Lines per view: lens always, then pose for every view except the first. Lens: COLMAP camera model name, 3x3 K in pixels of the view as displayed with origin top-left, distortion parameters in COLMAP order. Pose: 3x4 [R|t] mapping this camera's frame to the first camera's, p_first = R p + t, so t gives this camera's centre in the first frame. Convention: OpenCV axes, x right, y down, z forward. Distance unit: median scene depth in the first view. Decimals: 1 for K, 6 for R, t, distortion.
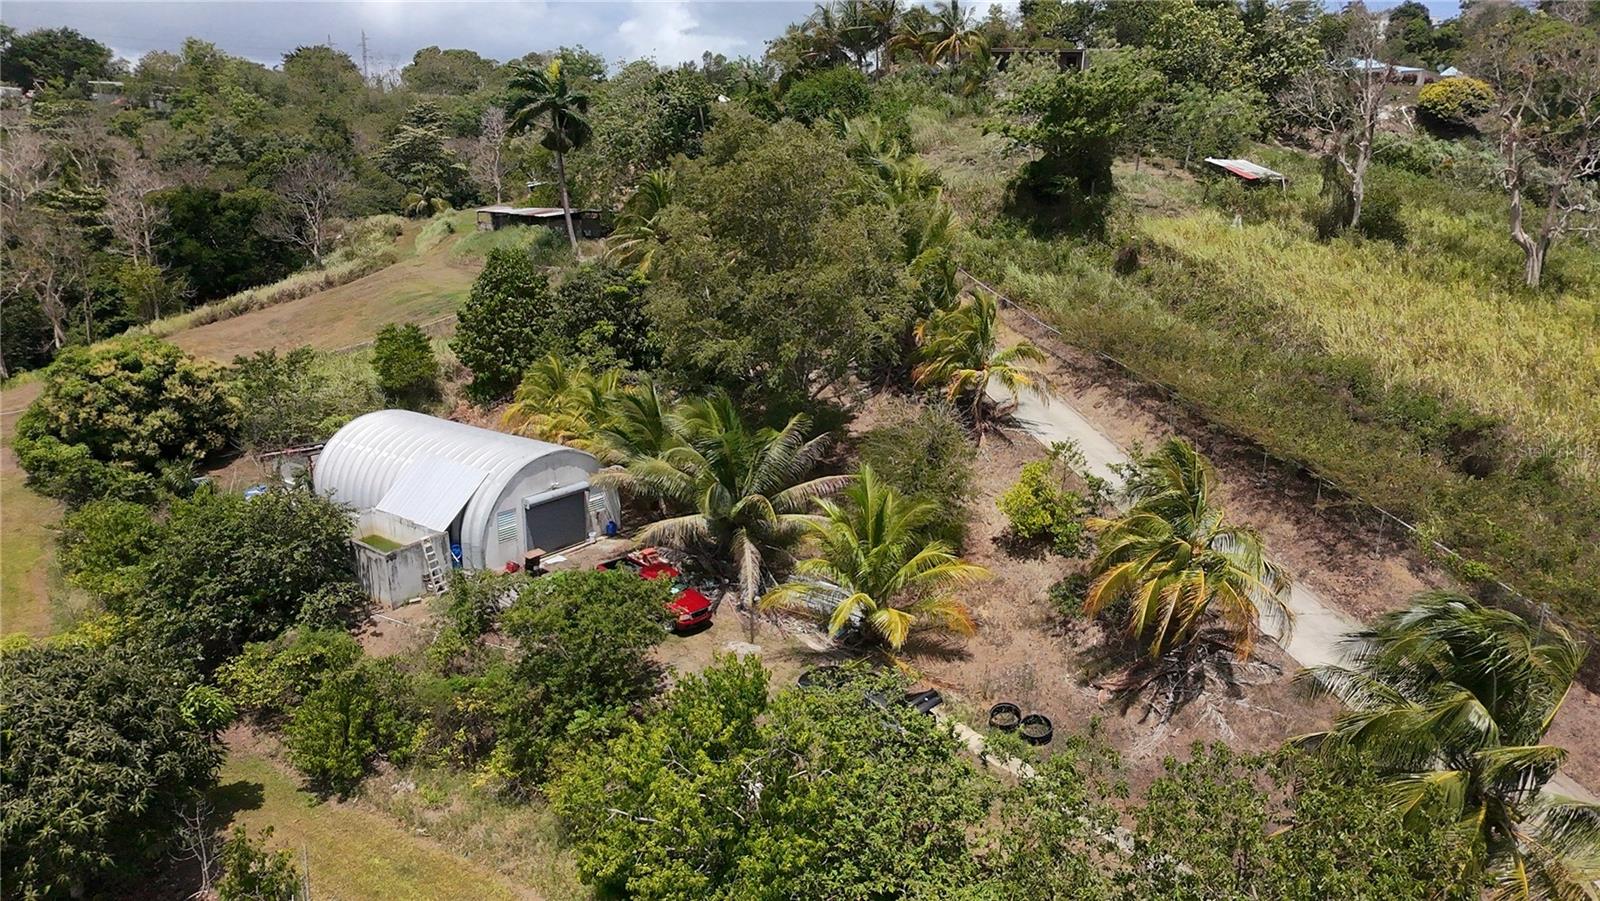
lens RADIAL K [[1035.9, 0, 803.1], [0, 1035.9, 442.7], [0, 0, 1]] dist [0.008038, -0.003519]
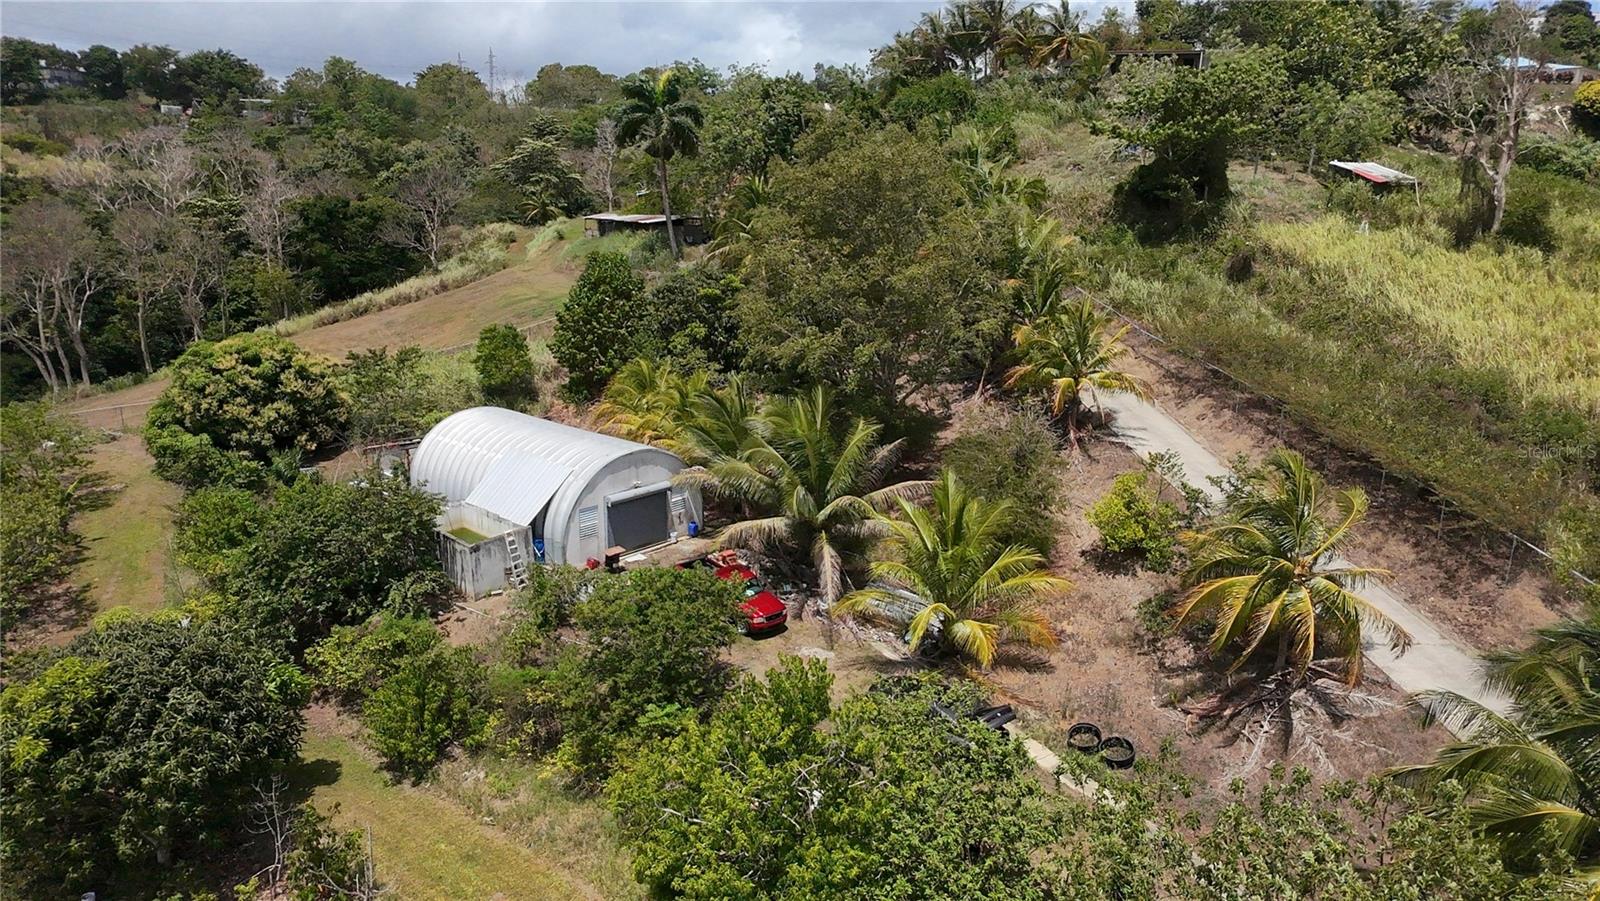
lens RADIAL K [[1035.9, 0, 803.1], [0, 1035.9, 442.7], [0, 0, 1]] dist [0.008038, -0.003519]
pose [[0.994148, 0.023708, -0.105389, 0.021749], [-0.025056, 0.999620, -0.011486, 0.007696], [0.105077, 0.014060, 0.994365, 0.015714]]
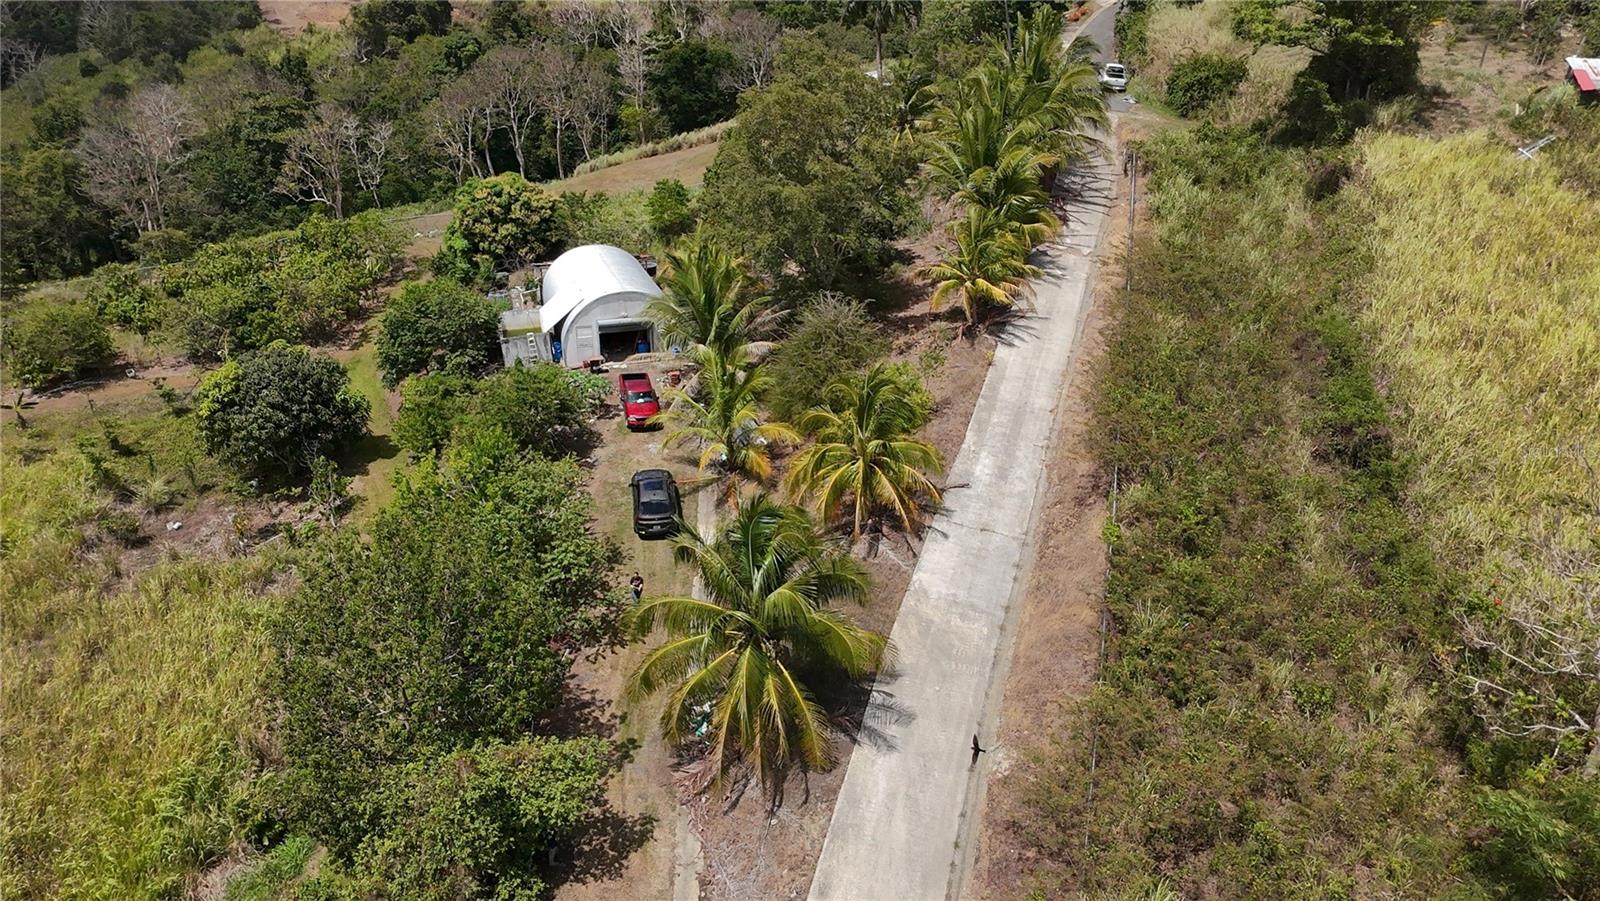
lens RADIAL K [[1028.6, 0, 803.7], [0, 1028.6, 449.5], [0, 0, 1]] dist [0.013118, -0.002774]
pose [[0.817346, 0.239462, -0.524027, 0.640903], [-0.146905, 0.966091, 0.212336, -0.100982], [0.557104, -0.096570, 0.824809, -0.051664]]
